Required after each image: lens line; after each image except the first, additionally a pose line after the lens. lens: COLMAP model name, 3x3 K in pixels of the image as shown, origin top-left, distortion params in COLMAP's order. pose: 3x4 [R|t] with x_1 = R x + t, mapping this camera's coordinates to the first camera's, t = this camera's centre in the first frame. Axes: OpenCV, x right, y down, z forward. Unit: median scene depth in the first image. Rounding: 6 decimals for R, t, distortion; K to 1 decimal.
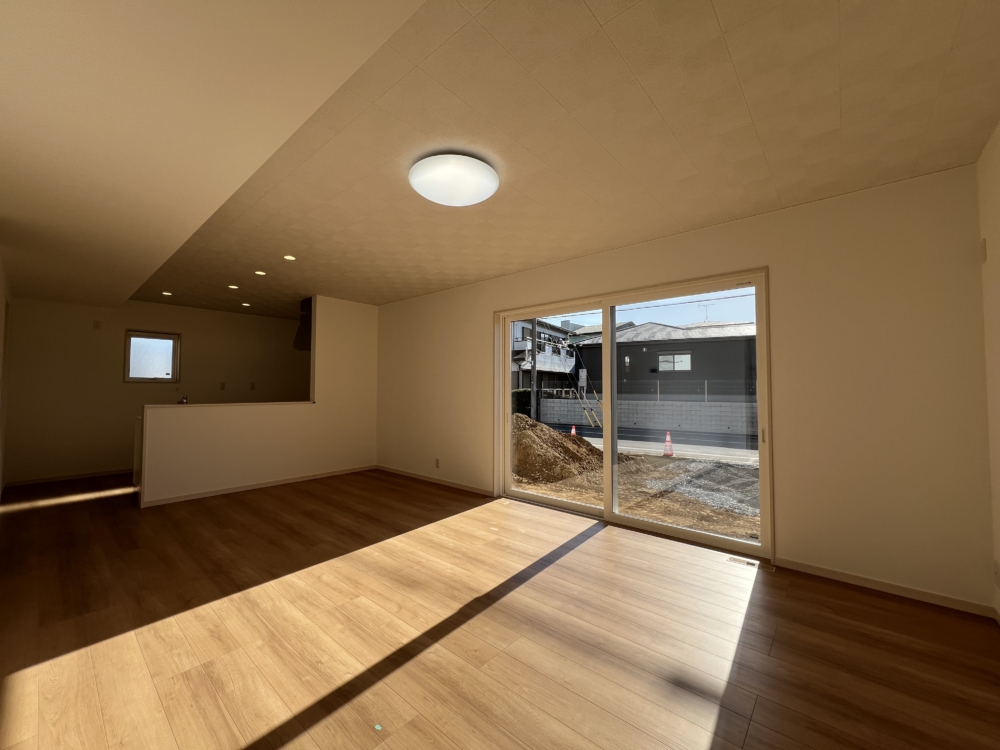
lens RADIAL K [[400.5, 0, 498.3], [0, 400.5, 376.0], [0, 0, 1]] dist [-0.001712, -0.000212]
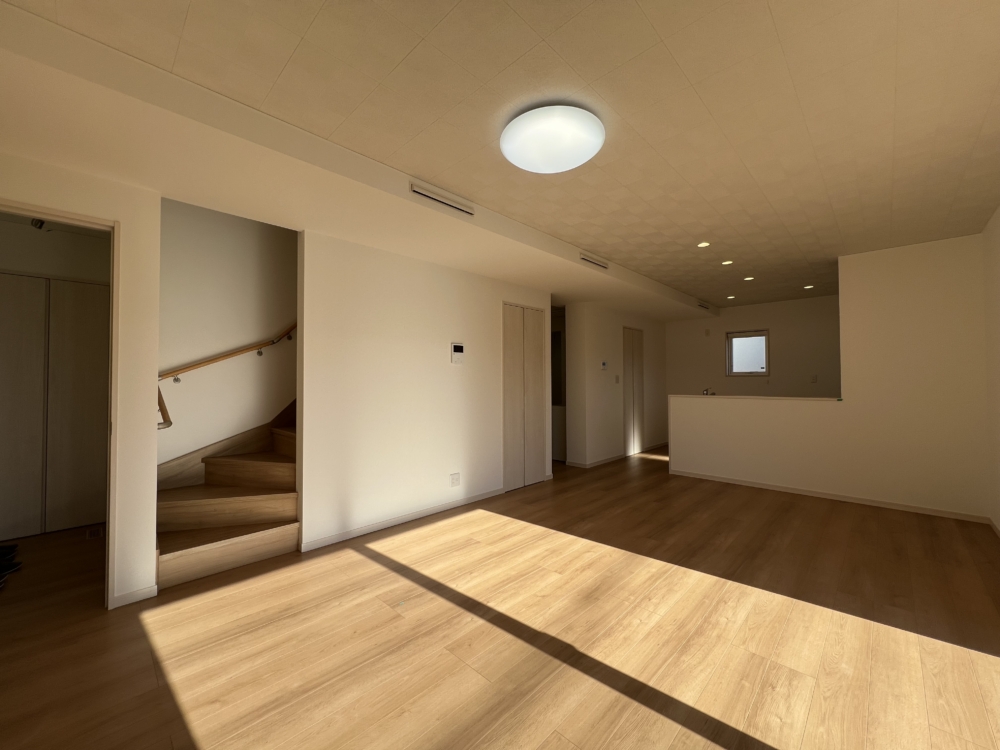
lens RADIAL K [[400.5, 0, 500.7], [0, 400.5, 374.9], [0, 0, 1]] dist [-0.001712, -0.000212]
pose [[-0.058200, -0.017599, -0.998150, 0.677435], [0.033325, 0.999253, -0.019561, 0.025474], [0.997749, -0.034401, -0.057570, 0.829442]]
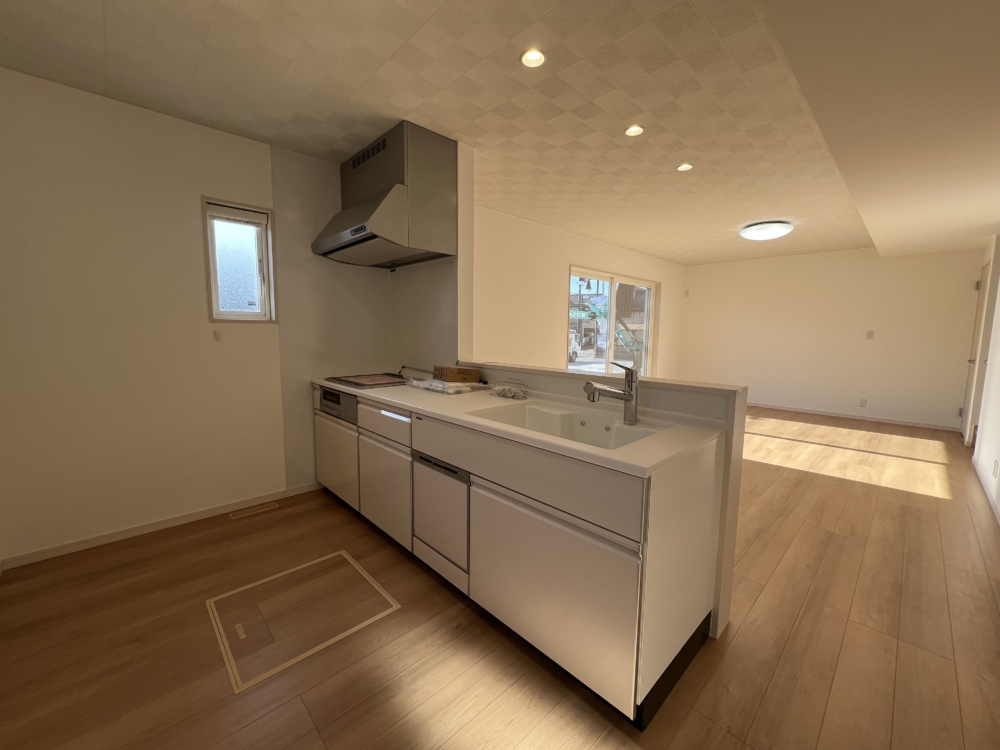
lens RADIAL K [[400.5, 0, 496.2], [0, 400.5, 376.5], [0, 0, 1]] dist [-0.001712, -0.000212]
pose [[0.096338, -0.127920, 0.987094, -2.040411], [-0.033896, 0.990710, 0.131697, 0.018317], [-0.994771, -0.046146, 0.091107, 1.895908]]
